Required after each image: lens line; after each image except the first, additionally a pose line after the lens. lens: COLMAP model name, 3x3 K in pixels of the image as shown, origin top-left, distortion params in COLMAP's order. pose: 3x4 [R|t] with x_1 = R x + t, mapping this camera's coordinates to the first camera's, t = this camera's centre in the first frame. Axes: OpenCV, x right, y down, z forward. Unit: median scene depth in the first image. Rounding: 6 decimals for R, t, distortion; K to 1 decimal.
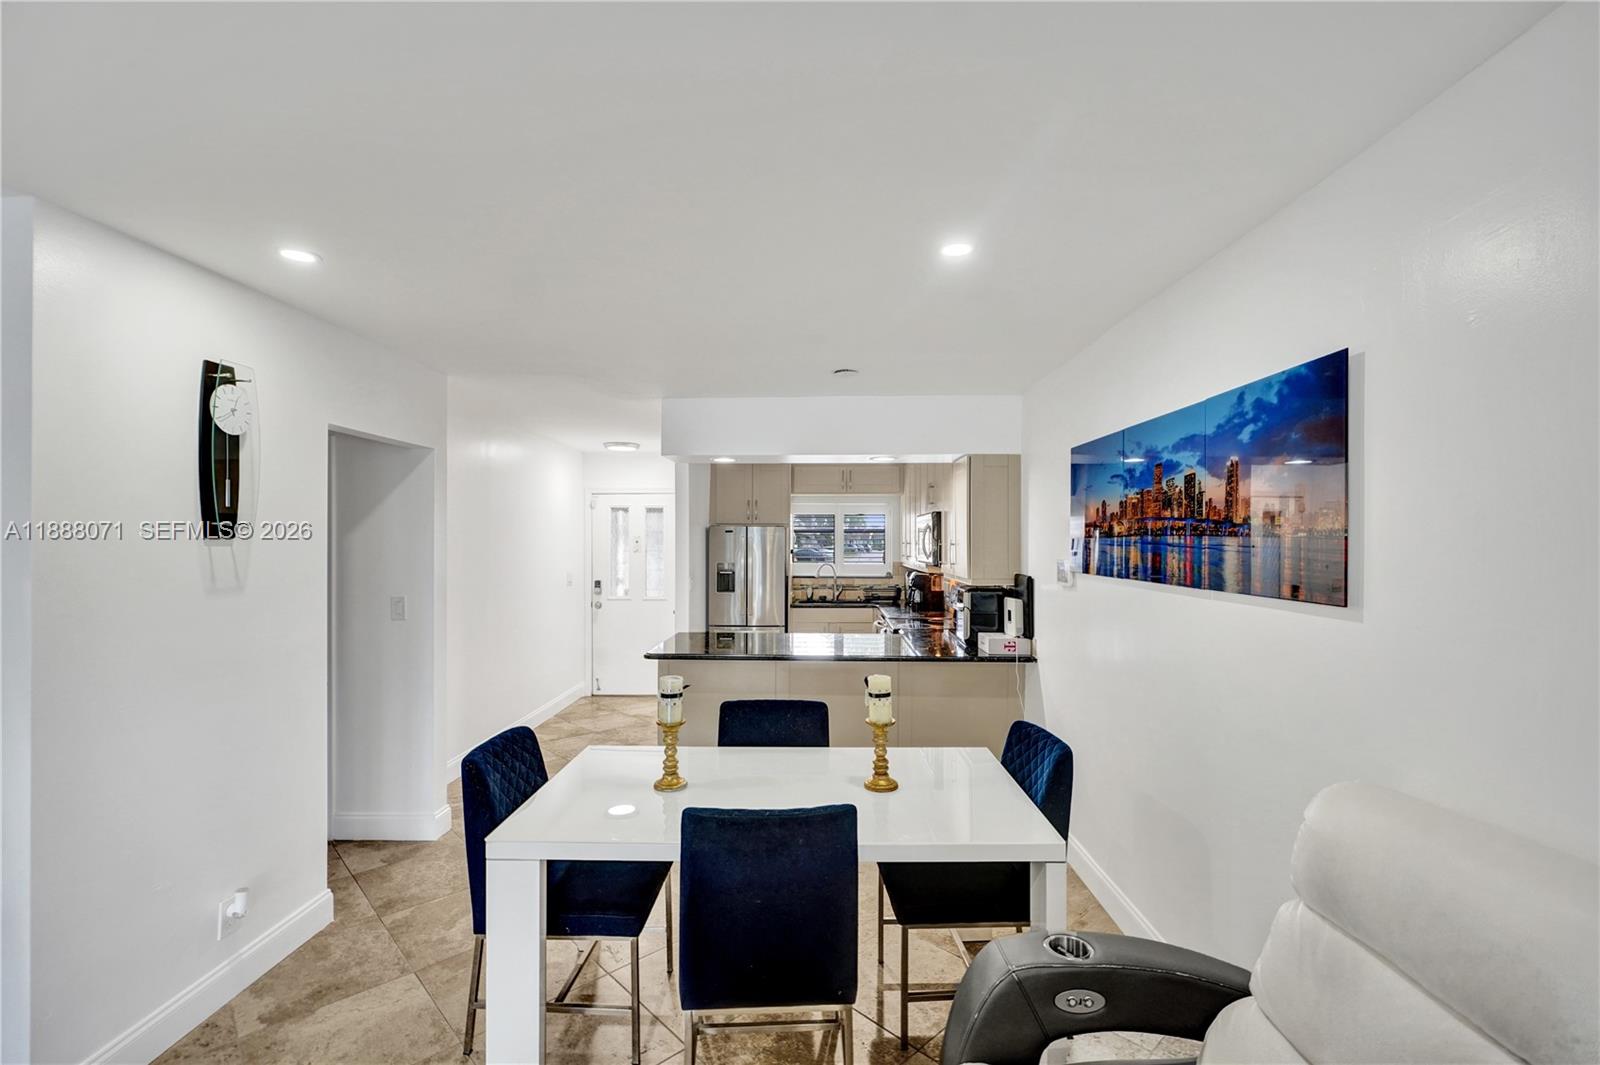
lens RADIAL K [[705.0, 0, 816.2], [0, 705.0, 536.2], [0, 0, 1]] dist [-0.012293, -0.002652]
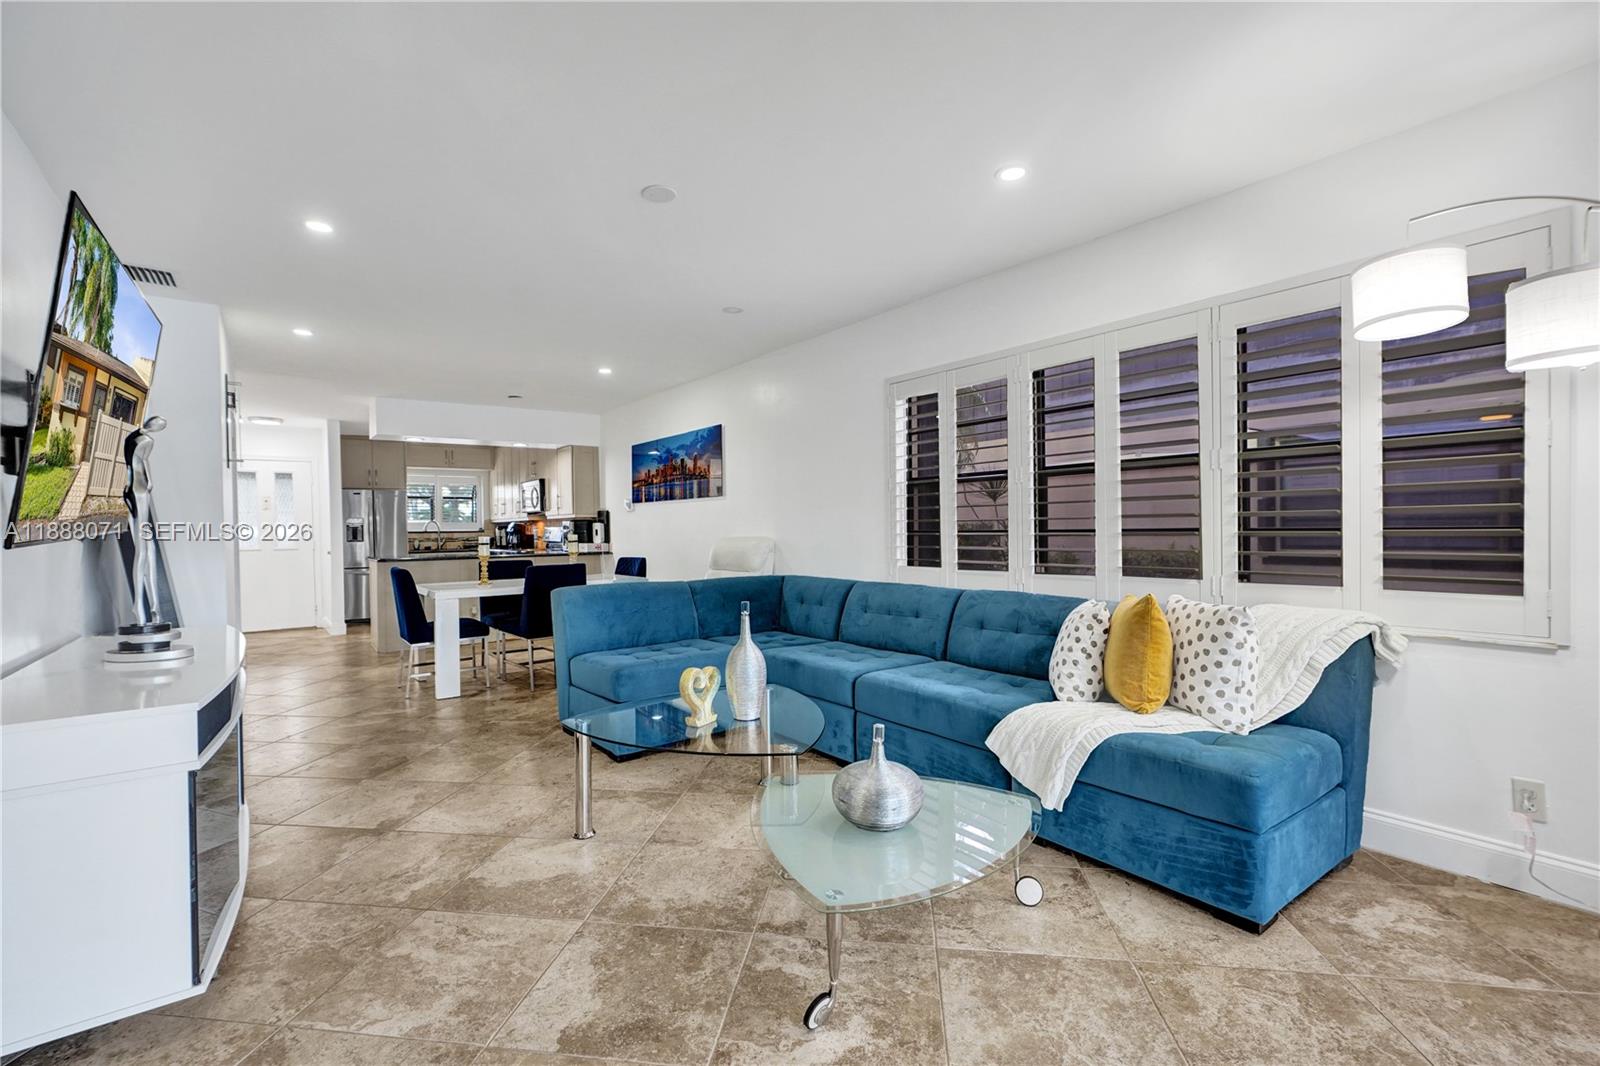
lens RADIAL K [[705.0, 0, 808.2], [0, 705.0, 535.6], [0, 0, 1]] dist [-0.012293, -0.002652]
pose [[0.784136, -0.019232, 0.620291, -0.684888], [0.012420, 0.999806, 0.015299, 0.151994], [-0.620464, -0.004293, 0.784223, -1.261309]]
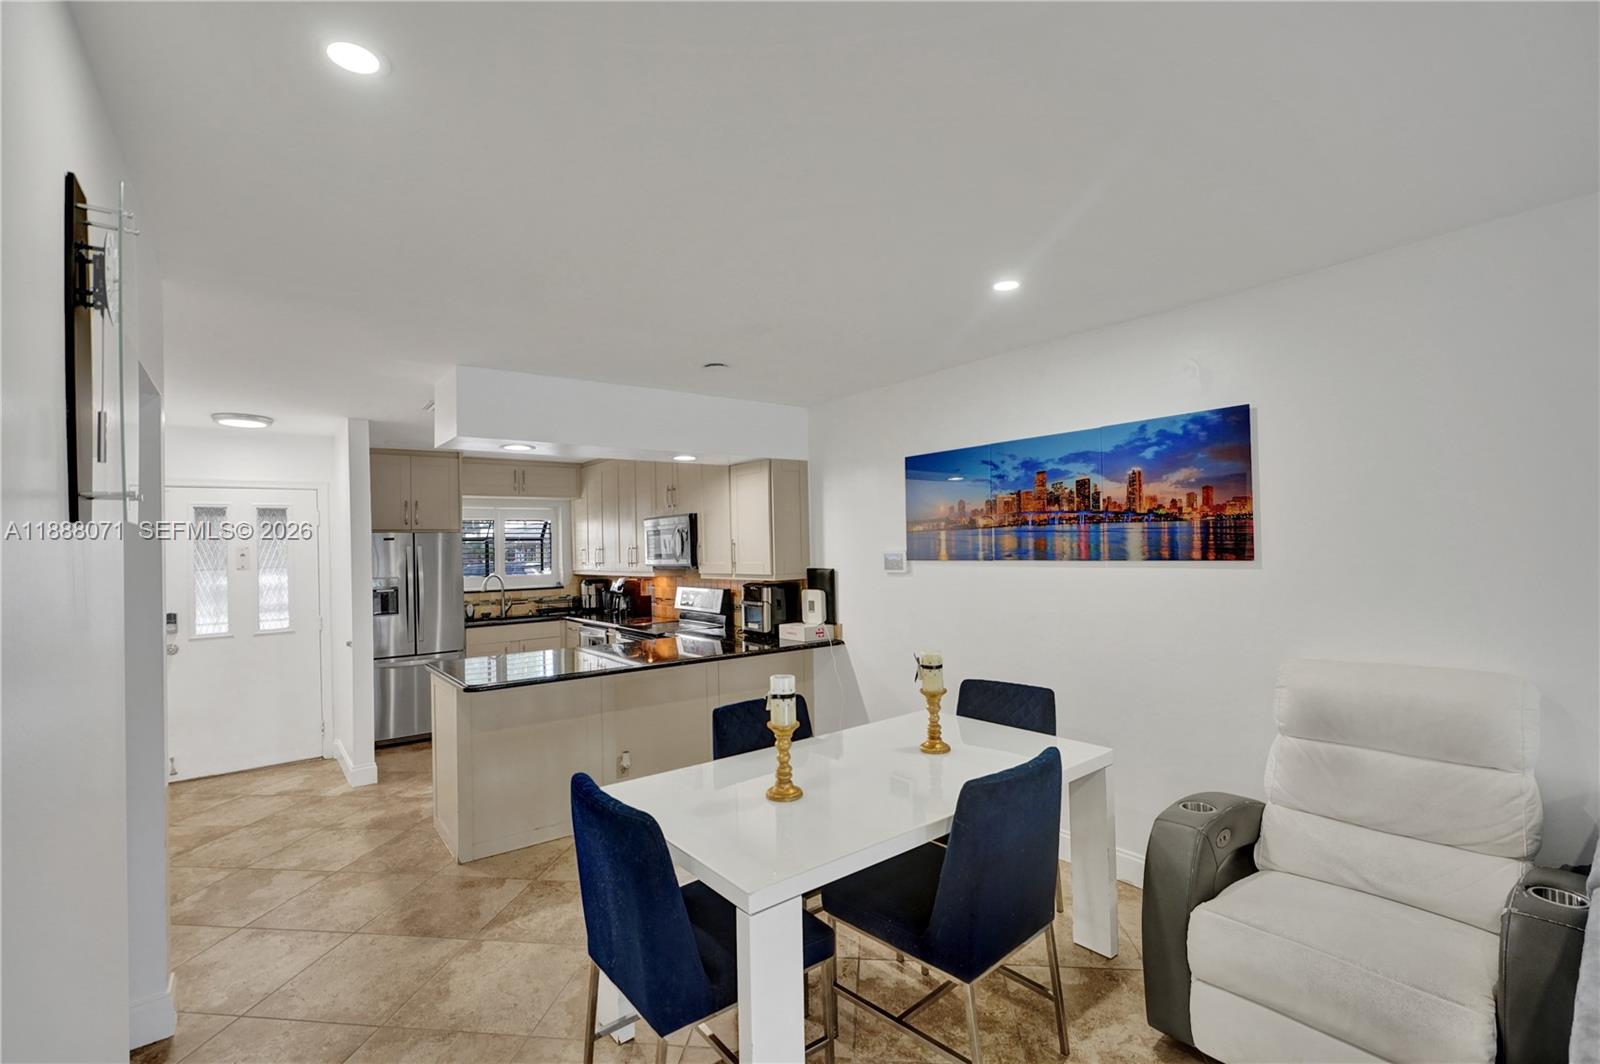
lens RADIAL K [[705.0, 0, 799.8], [0, 705.0, 535.4], [0, 0, 1]] dist [-0.012293, -0.002652]
pose [[0.776445, -0.009357, 0.630116, -0.664466], [0.022158, 0.999677, -0.012459, 0.023627], [-0.629796, 0.023636, 0.776401, 0.229061]]
